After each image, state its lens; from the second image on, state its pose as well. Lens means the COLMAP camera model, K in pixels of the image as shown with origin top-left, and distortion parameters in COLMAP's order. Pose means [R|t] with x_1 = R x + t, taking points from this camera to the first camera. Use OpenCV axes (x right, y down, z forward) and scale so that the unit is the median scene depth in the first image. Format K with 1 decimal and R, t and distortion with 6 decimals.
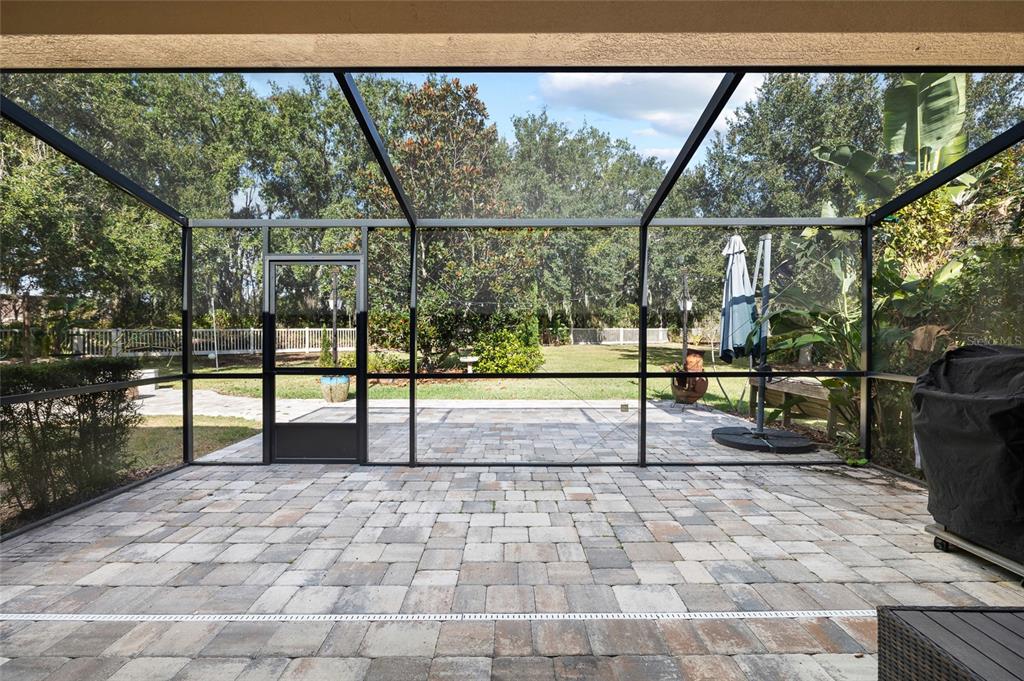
lens RADIAL K [[461.3, 0, 509.3], [0, 461.3, 333.8], [0, 0, 1]] dist [0.002563, 0.000615]
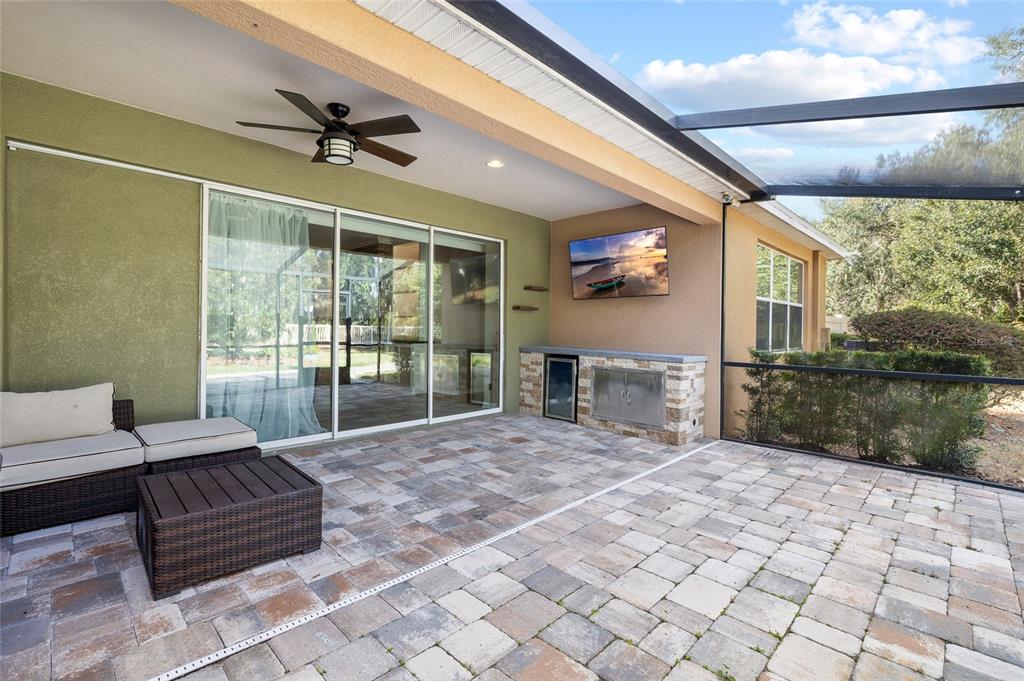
lens RADIAL K [[461.3, 0, 512.8], [0, 461.3, 334.7], [0, 0, 1]] dist [0.002563, 0.000615]
pose [[-0.700629, 0.000451, -0.713526, 0.926988], [-0.015781, 0.999745, 0.016128, 0.014675], [0.713352, 0.022559, -0.700443, 1.627045]]
